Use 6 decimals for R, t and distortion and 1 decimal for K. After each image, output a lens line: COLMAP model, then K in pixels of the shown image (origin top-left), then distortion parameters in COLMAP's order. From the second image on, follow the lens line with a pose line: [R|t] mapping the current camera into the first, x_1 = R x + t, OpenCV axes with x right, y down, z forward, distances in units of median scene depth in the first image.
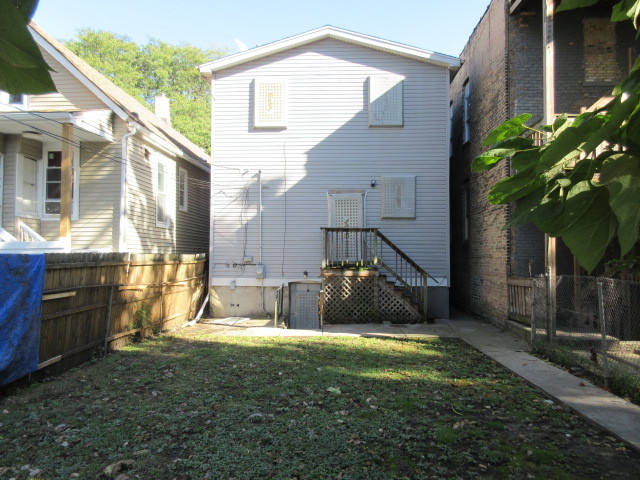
lens RADIAL K [[475.0, 0, 319.9], [0, 475.0, 239.1], [0, 0, 1]] dist [-0.004627, 0.005487]
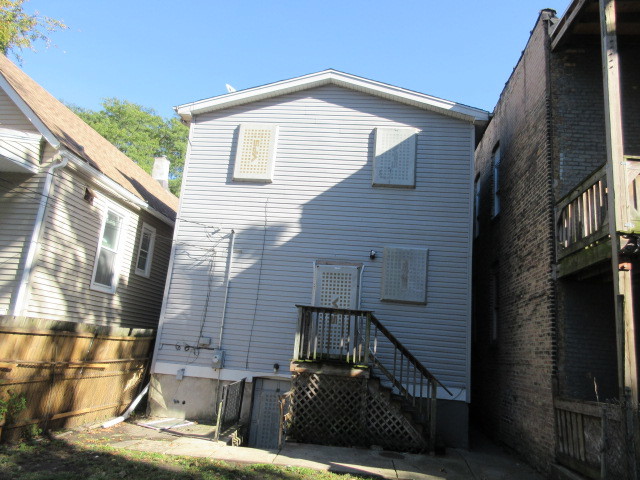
lens RADIAL K [[475.0, 0, 320.8], [0, 475.0, 240.8], [0, 0, 1]] dist [-0.004627, 0.005487]
pose [[0.995597, 0.066324, -0.066247, 0.077517], [-0.077744, 0.979051, -0.188187, 0.013440], [0.052378, 0.192509, 0.979896, 0.227533]]
